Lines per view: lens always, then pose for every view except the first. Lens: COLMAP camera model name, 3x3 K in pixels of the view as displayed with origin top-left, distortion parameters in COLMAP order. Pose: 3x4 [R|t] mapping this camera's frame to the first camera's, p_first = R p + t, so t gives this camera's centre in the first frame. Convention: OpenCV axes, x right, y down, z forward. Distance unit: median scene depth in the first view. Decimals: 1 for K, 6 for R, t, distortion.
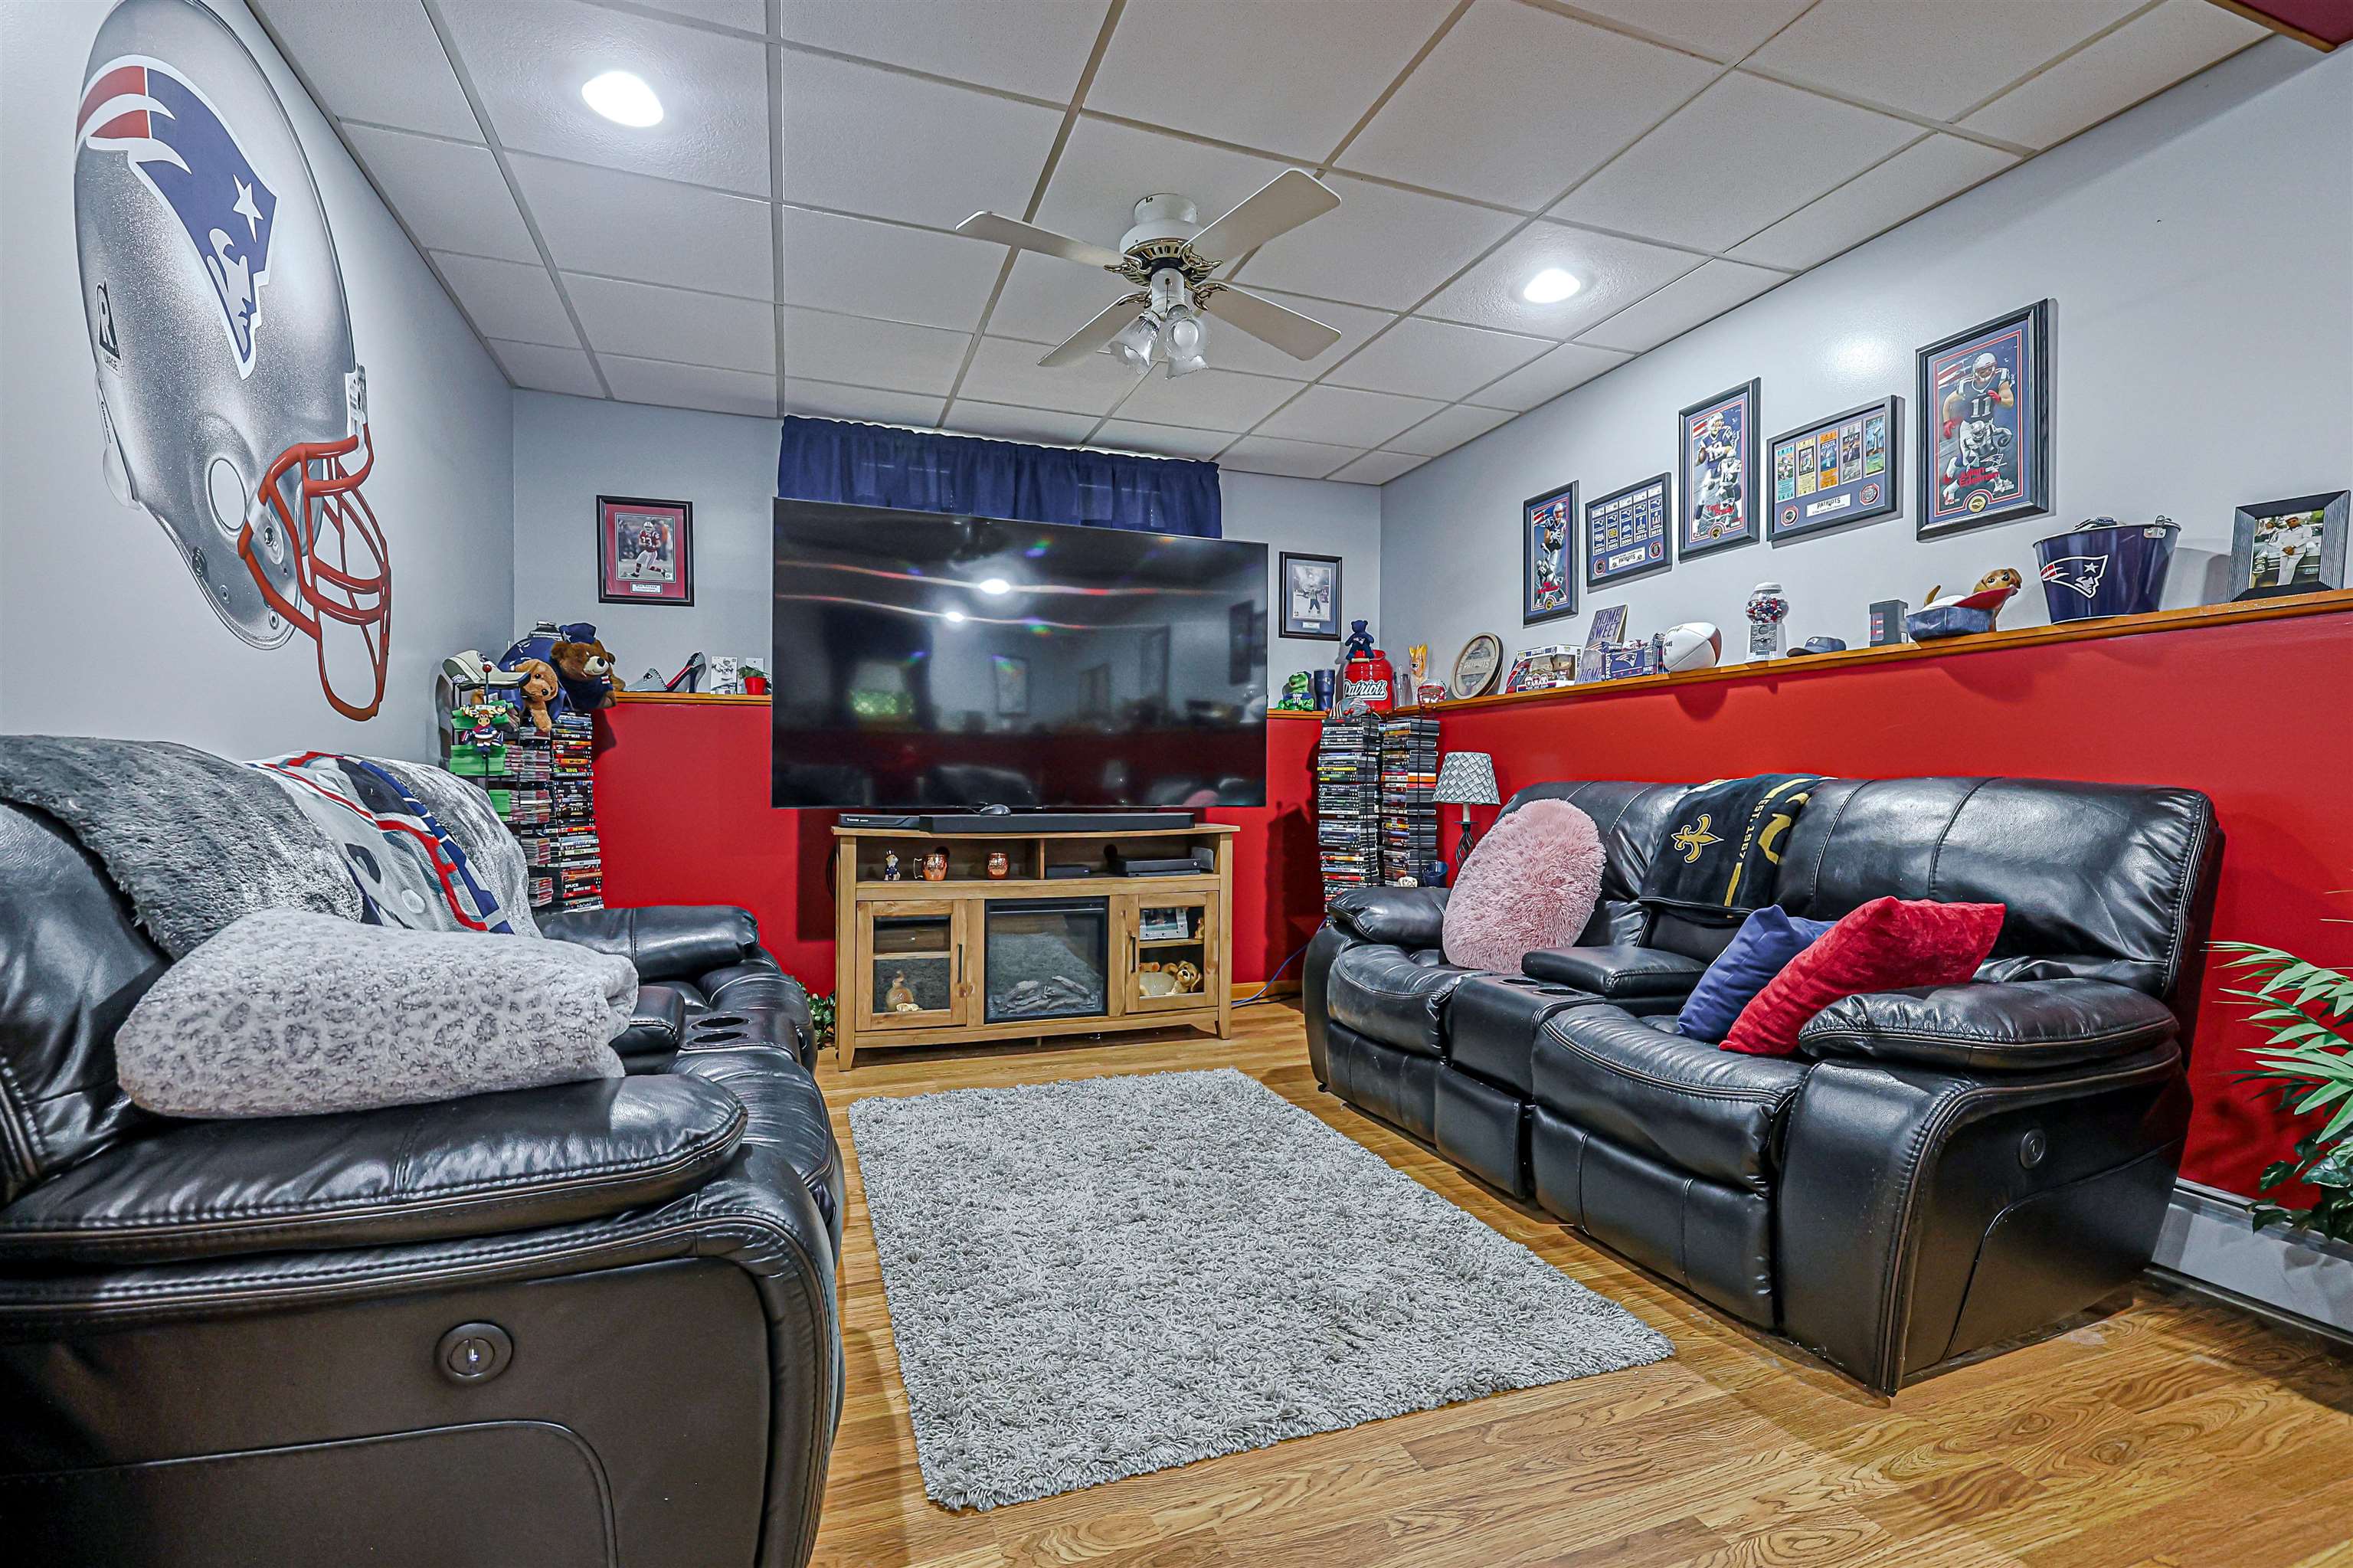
lens RADIAL K [[1058.2, 0, 1179.9], [0, 1058.2, 782.8], [0, 0, 1]] dist [0.001450, 0.000028]
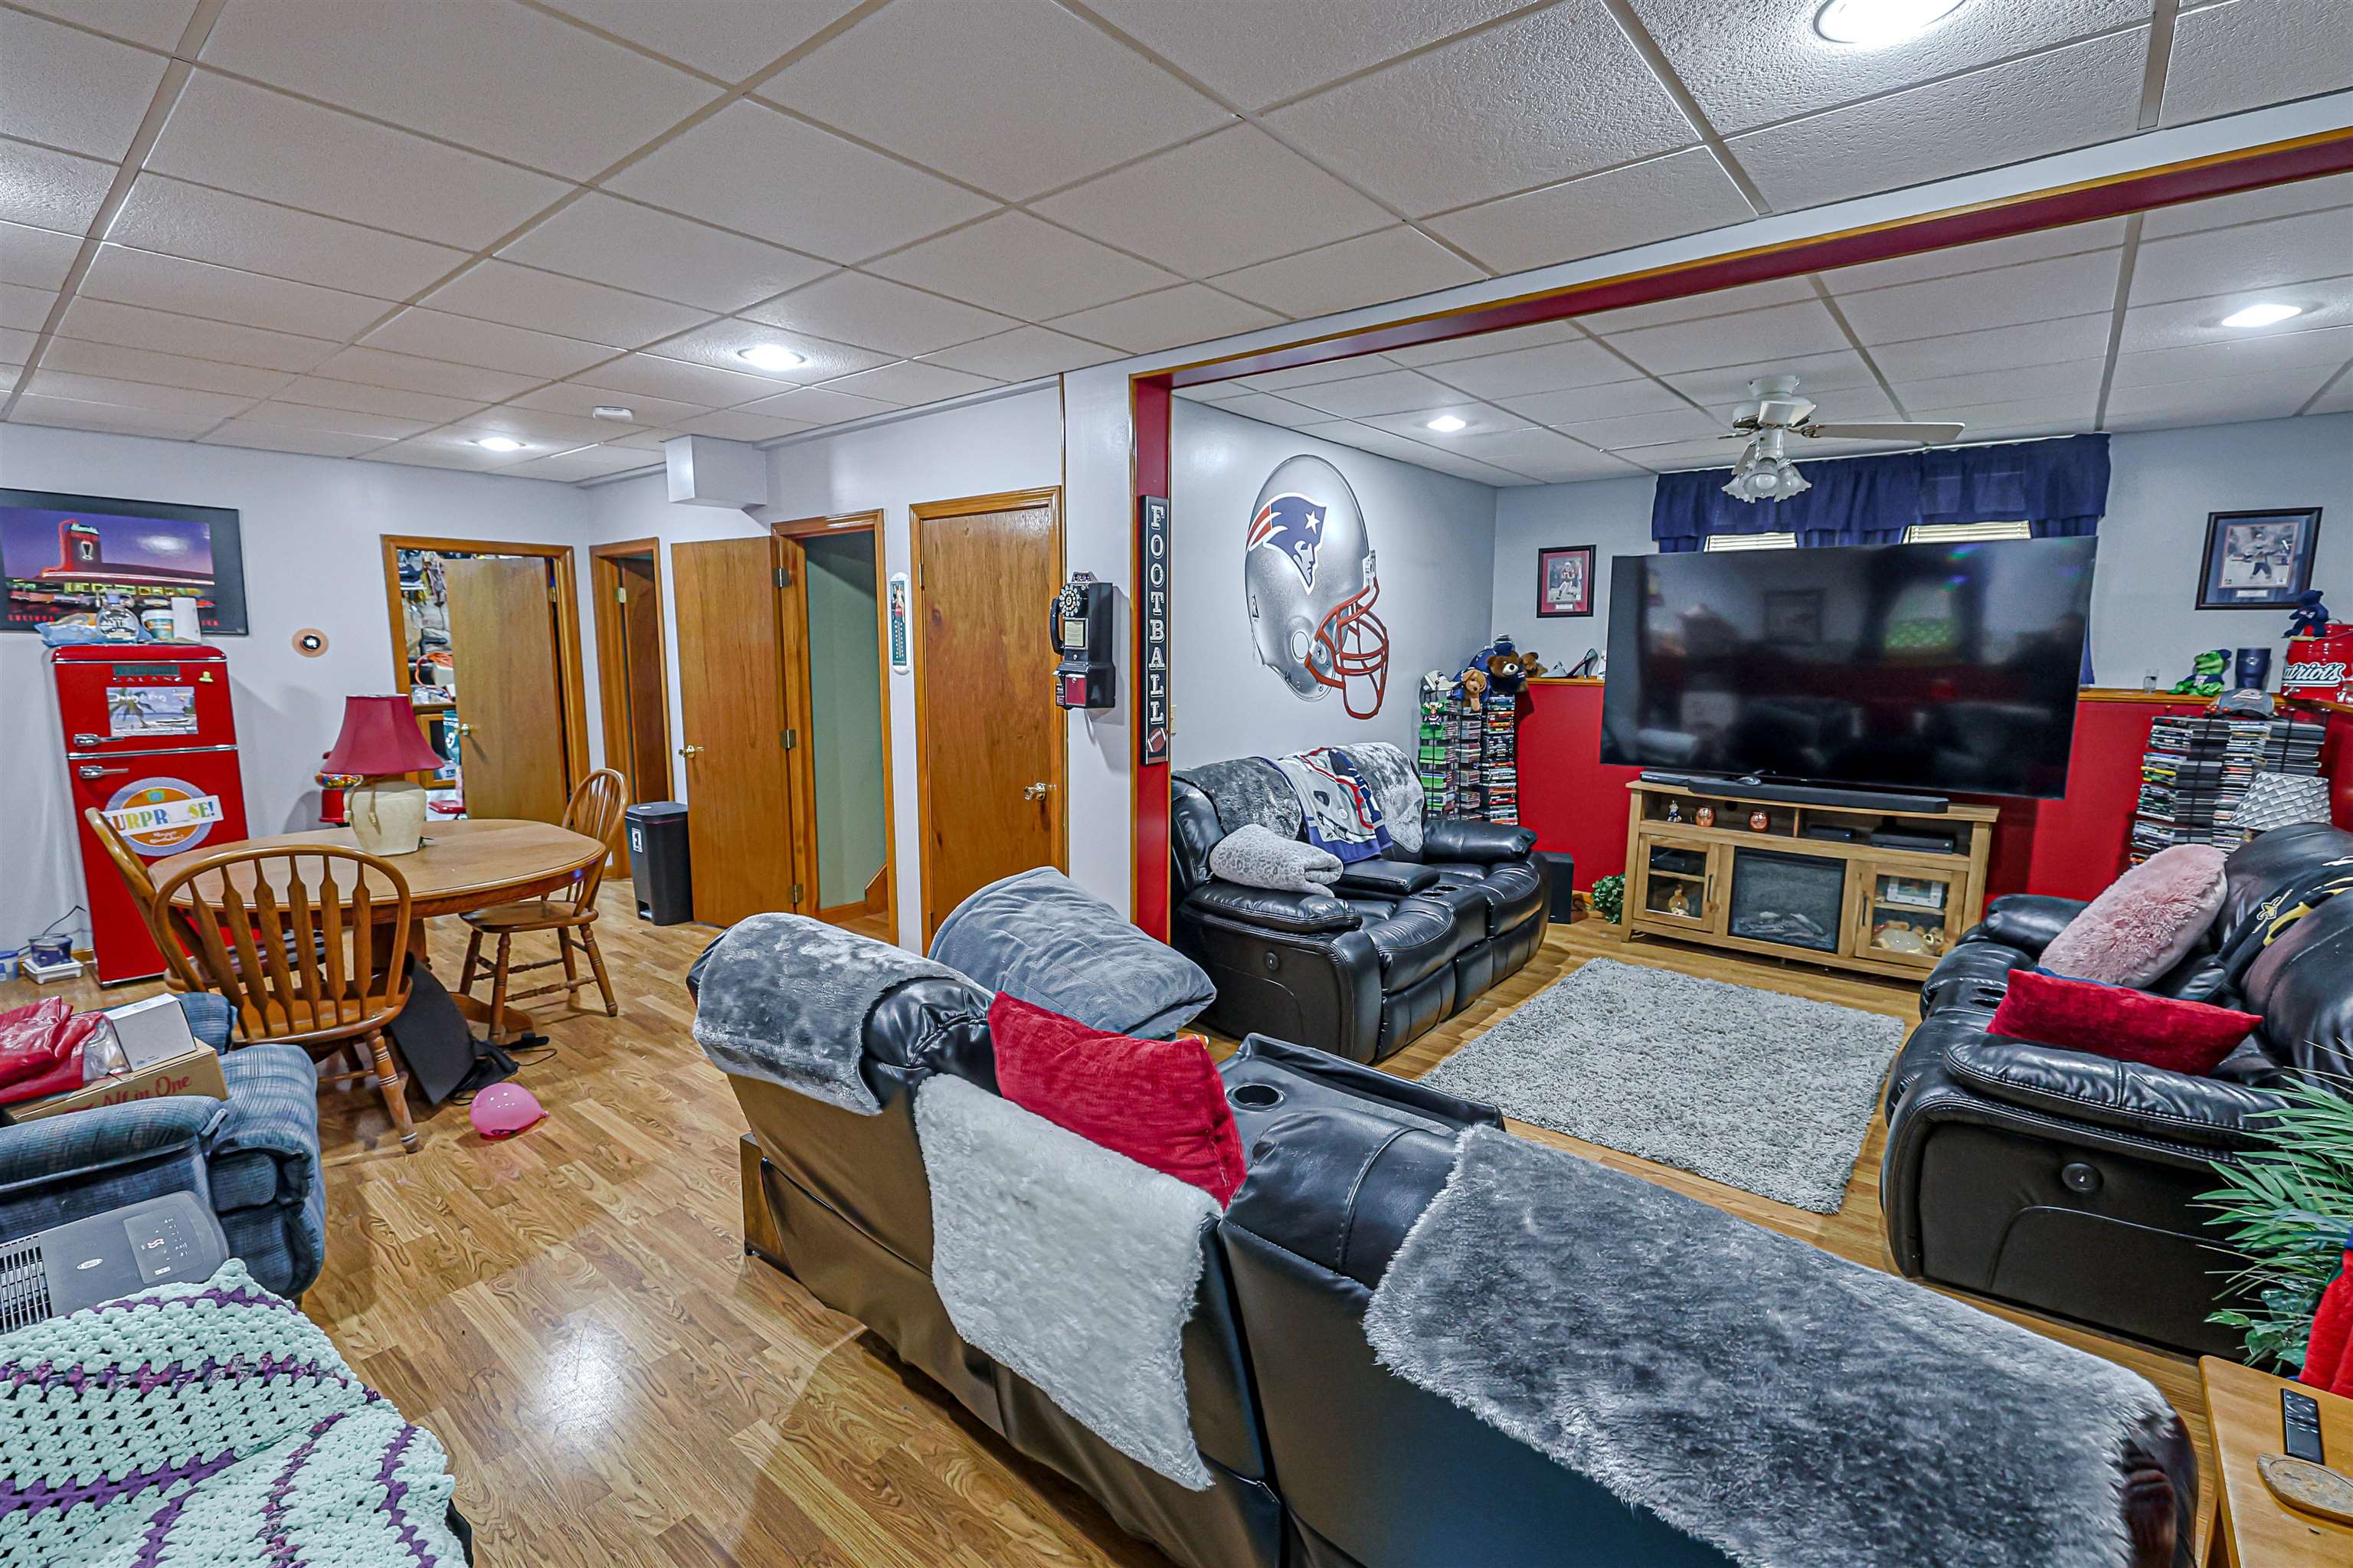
lens RADIAL K [[1058.2, 0, 1179.9], [0, 1058.2, 782.8], [0, 0, 1]] dist [0.001450, 0.000028]
pose [[0.501354, 0.117341, -0.857249, 0.682784], [-0.003138, 0.991001, 0.133814, -0.165563], [0.865237, -0.064399, 0.497211, -0.311143]]
